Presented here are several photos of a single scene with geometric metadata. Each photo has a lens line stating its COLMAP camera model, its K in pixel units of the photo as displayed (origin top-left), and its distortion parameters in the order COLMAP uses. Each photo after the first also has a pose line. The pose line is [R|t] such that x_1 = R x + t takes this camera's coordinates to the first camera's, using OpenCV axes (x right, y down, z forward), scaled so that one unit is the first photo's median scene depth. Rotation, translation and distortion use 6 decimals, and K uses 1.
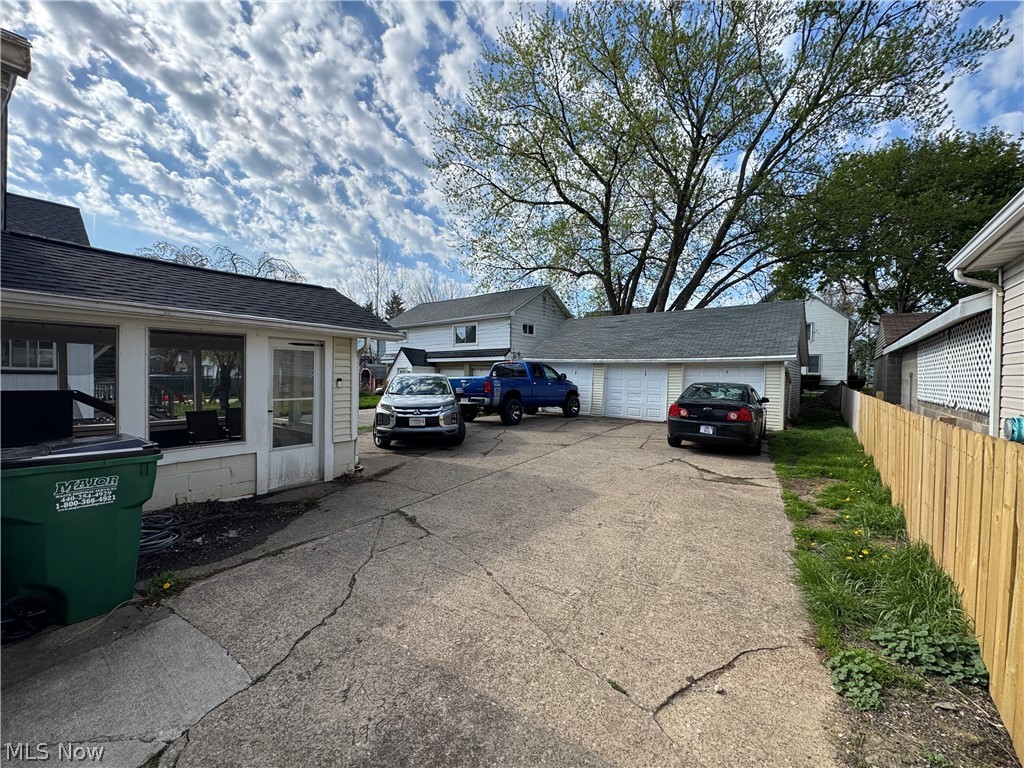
lens RADIAL K [[407.0, 0, 502.7], [0, 407.0, 385.6], [0, 0, 1]] dist [-0.003460, -0.000101]
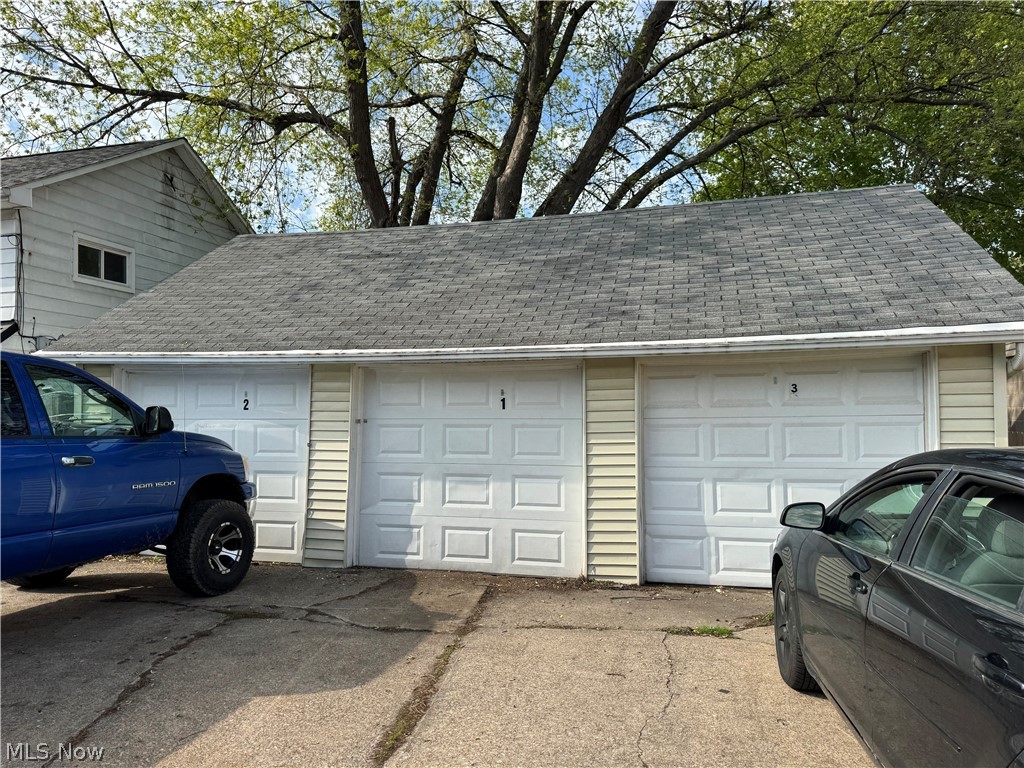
lens RADIAL K [[725.6, 0, 506.9], [0, 725.6, 386.0], [0, 0, 1]] dist [0.028490, -0.044028]
pose [[0.905406, -0.003012, 0.424537, 0.120583], [0.030564, 0.997843, -0.058102, -0.009045], [-0.423446, 0.065582, 0.903544, 0.451206]]
